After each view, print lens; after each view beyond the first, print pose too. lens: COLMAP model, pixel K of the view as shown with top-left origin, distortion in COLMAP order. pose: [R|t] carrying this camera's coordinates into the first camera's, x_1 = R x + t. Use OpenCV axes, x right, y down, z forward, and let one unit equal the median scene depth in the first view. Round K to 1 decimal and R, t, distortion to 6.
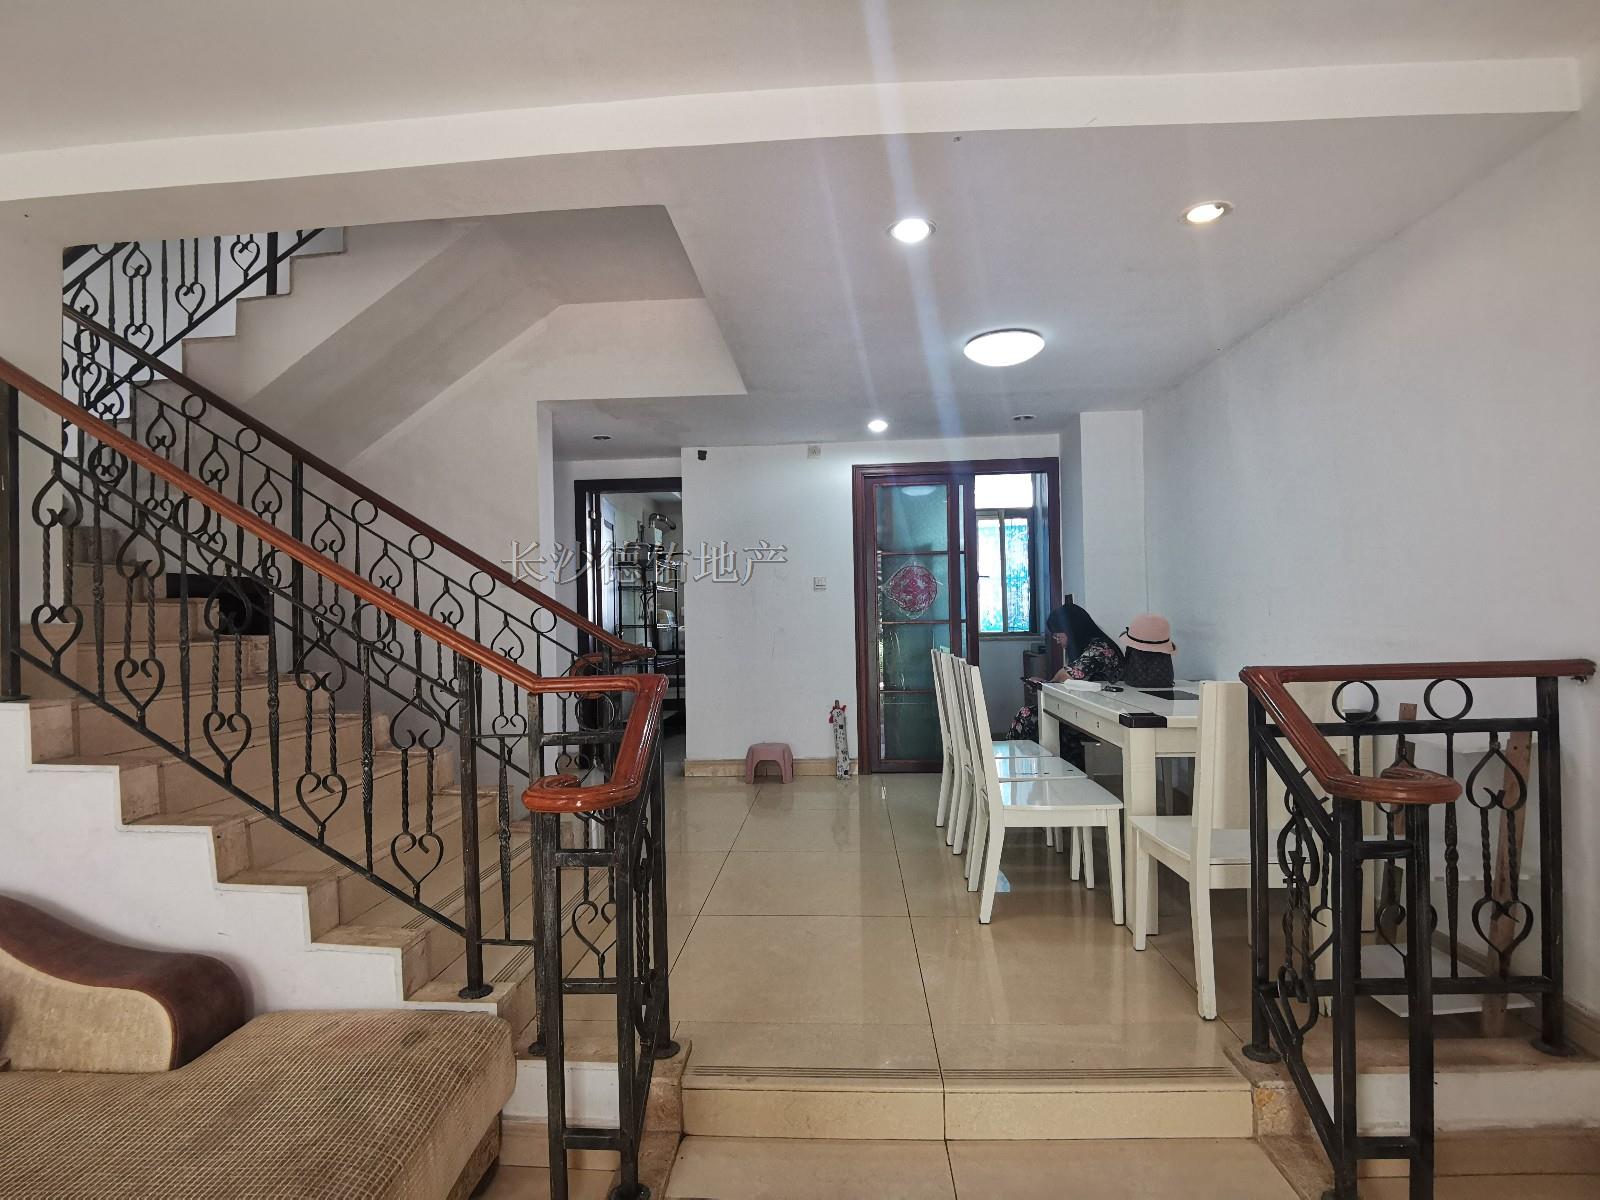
lens RADIAL K [[805.7, 0, 800.0], [0, 805.7, 600.0], [0, 0, 1]] dist [-0.026334, 0.002113]
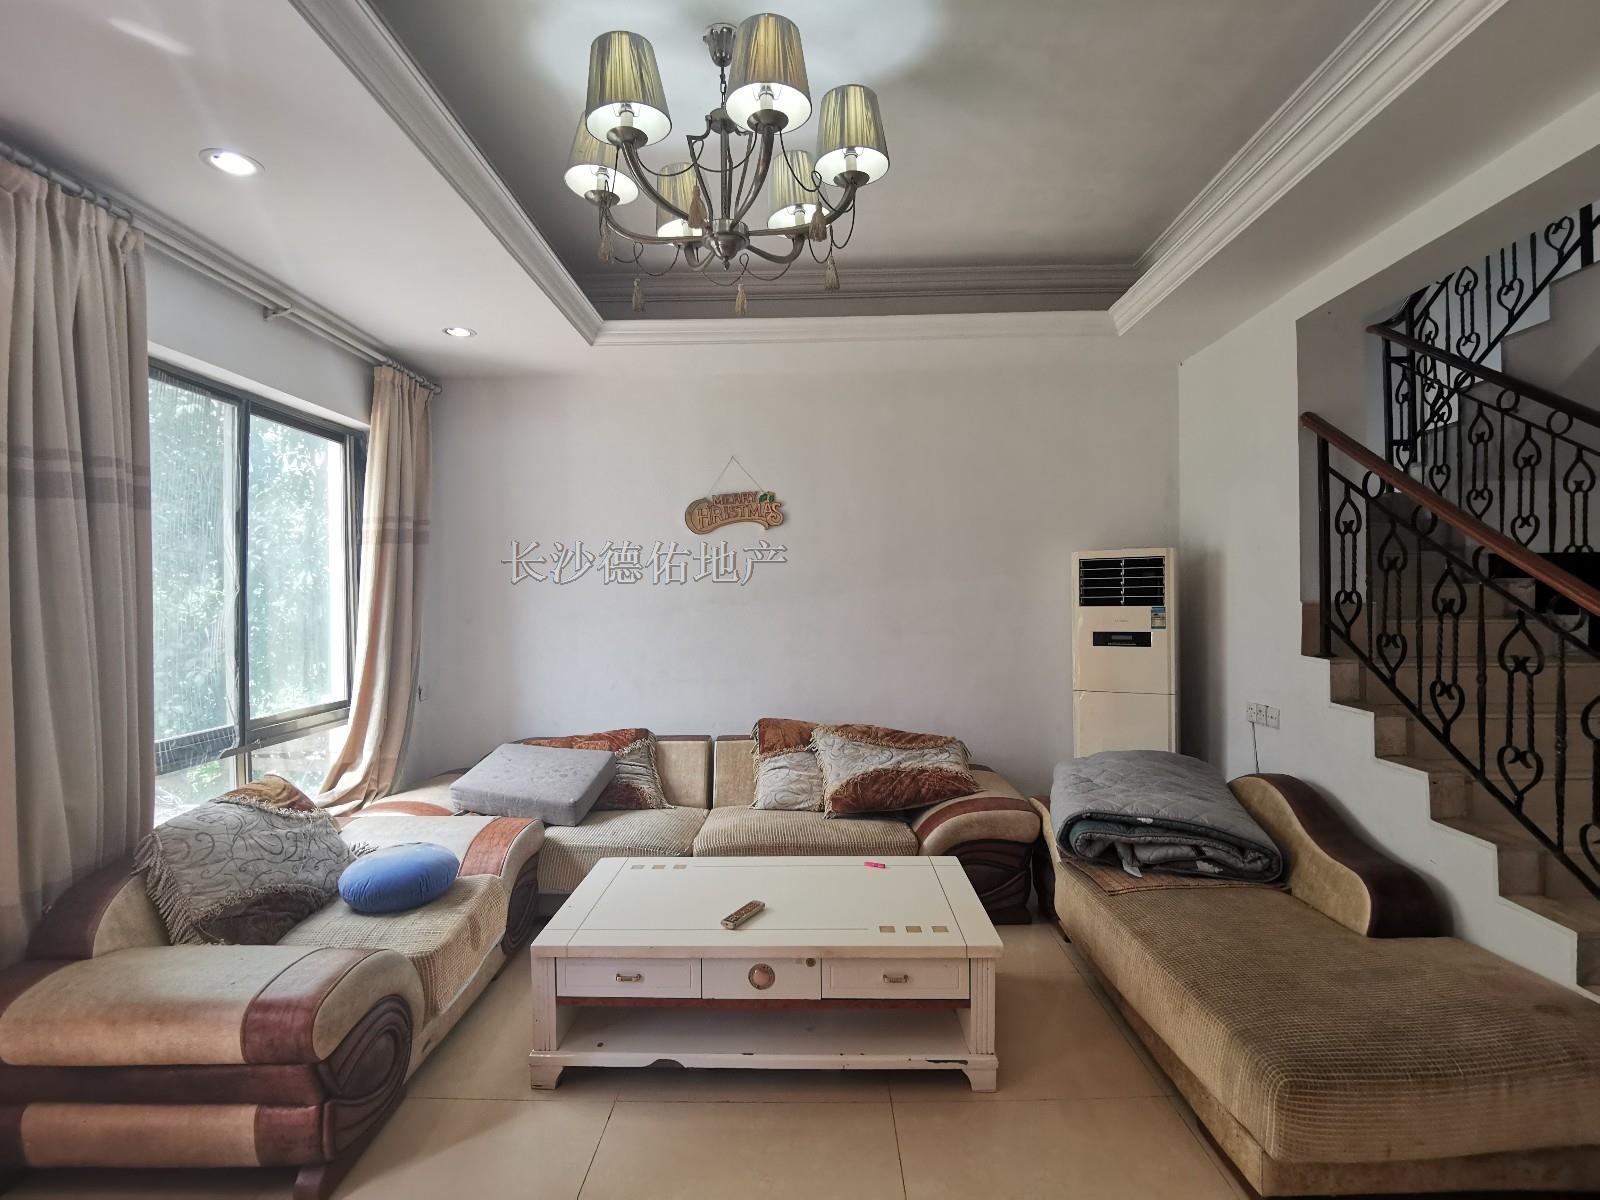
lens RADIAL K [[805.7, 0, 800.0], [0, 805.7, 600.0], [0, 0, 1]] dist [-0.026334, 0.002113]
pose [[0.047330, 0.019900, -0.998681, 0.399574], [0.024895, 0.999467, 0.021095, -0.030086], [0.998569, -0.025861, 0.046809, -0.023078]]
